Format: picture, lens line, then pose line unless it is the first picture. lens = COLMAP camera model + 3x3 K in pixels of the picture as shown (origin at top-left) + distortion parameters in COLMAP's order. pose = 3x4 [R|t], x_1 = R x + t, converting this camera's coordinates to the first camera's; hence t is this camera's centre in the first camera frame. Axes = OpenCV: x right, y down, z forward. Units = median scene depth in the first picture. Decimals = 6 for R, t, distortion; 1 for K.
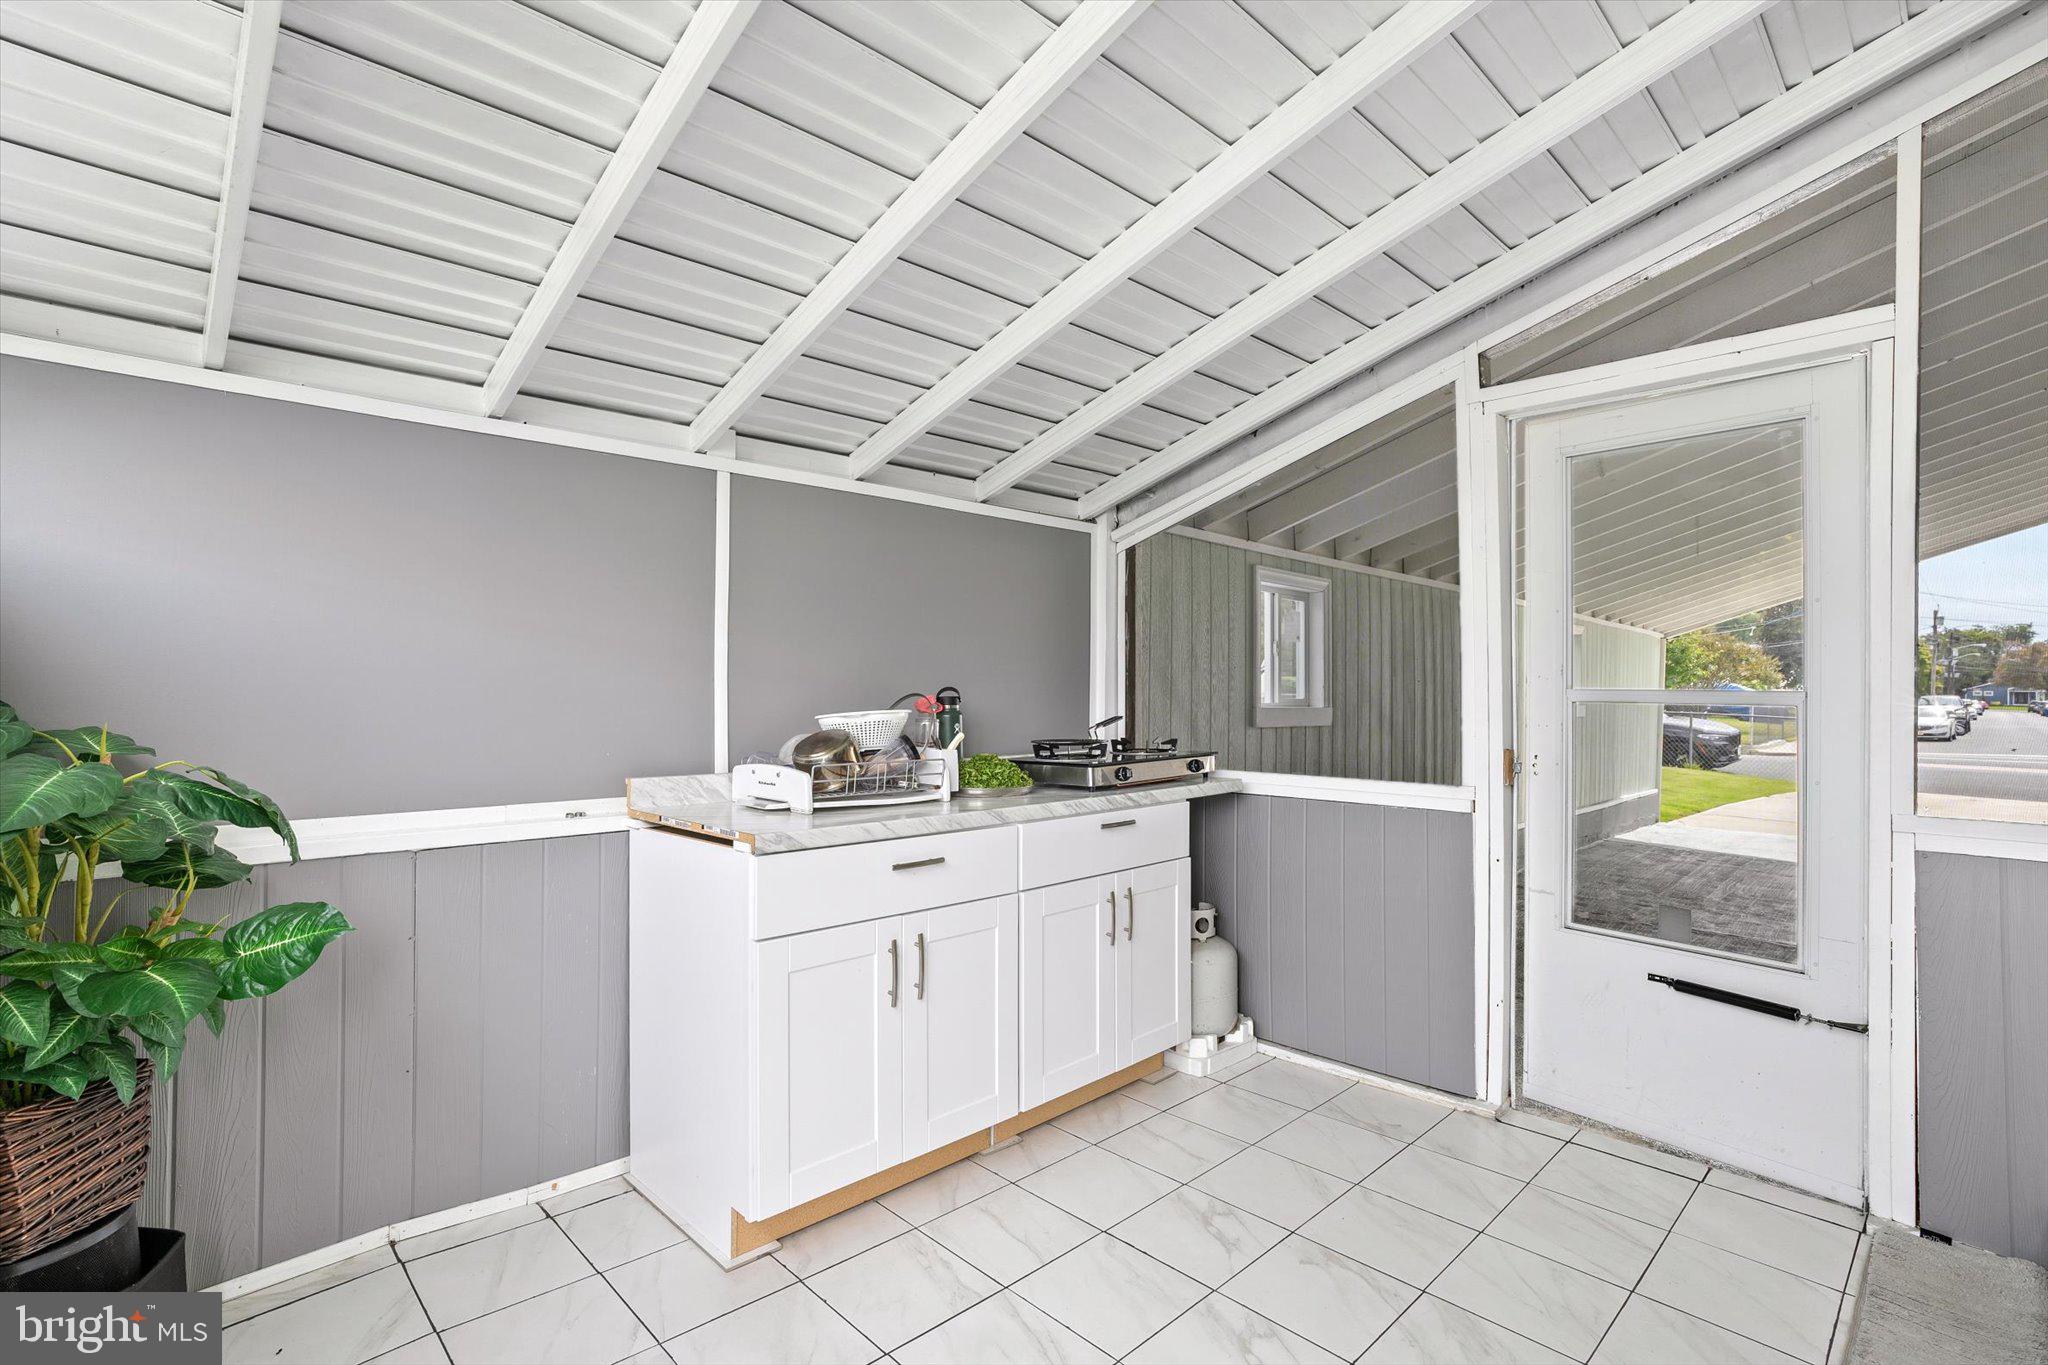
lens RADIAL K [[954.9, 0, 1016.5], [0, 954.9, 673.0], [0, 0, 1]] dist [-0.004068, 0.000243]
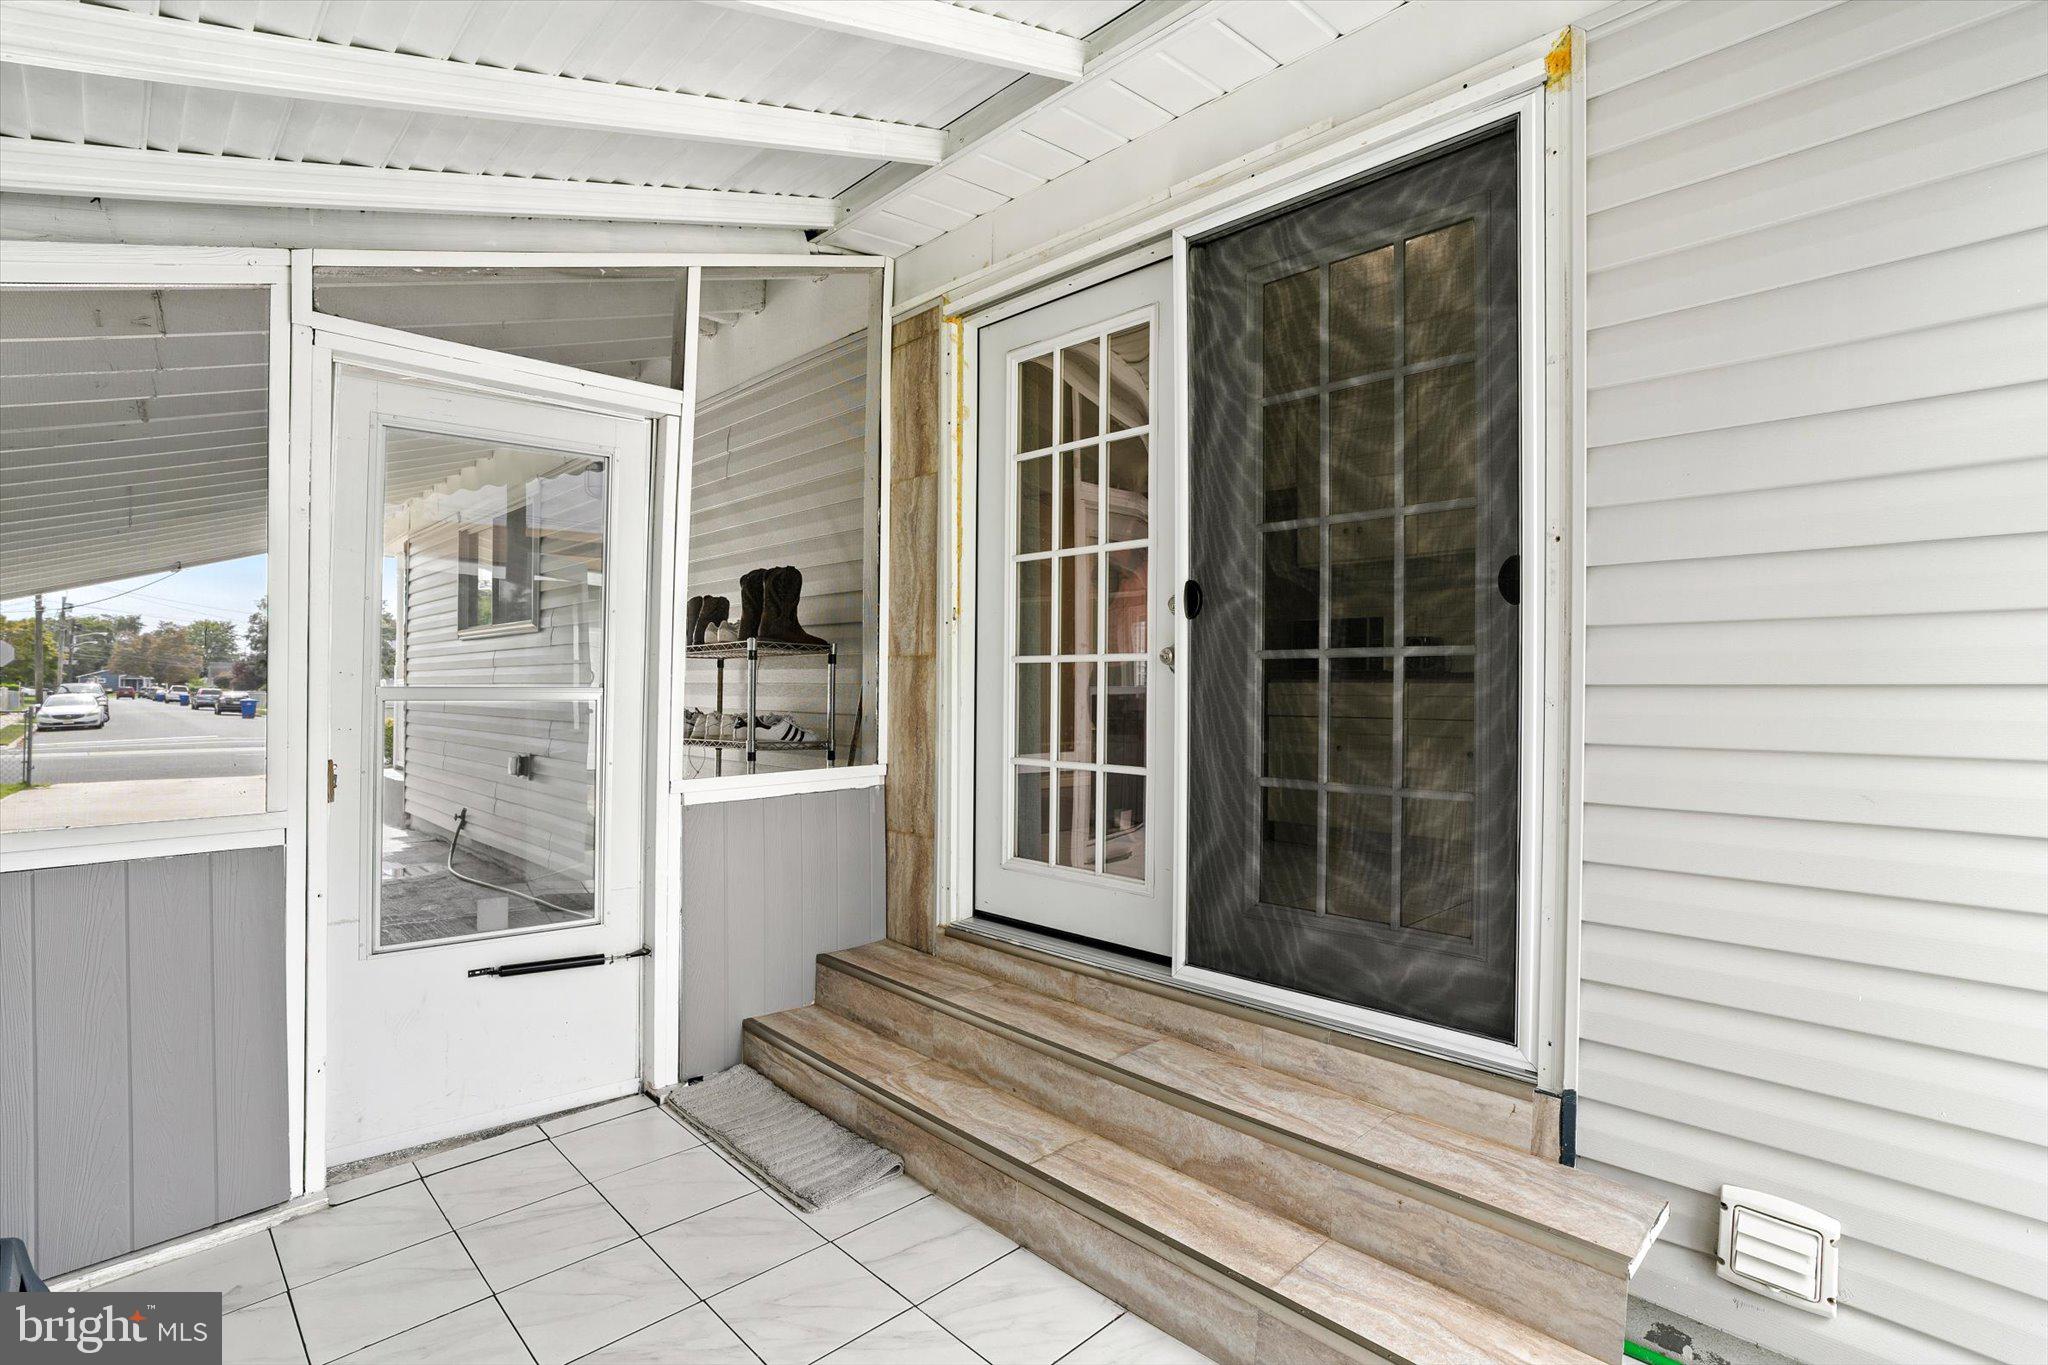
lens RADIAL K [[954.9, 0, 1015.6], [0, 954.9, 697.6], [0, 0, 1]] dist [-0.004068, 0.000243]
pose [[0.009794, -0.021360, 0.999724, -0.320737], [-0.017913, 0.999608, 0.021533, -0.002839], [-0.999792, -0.018119, 0.009407, 0.417556]]
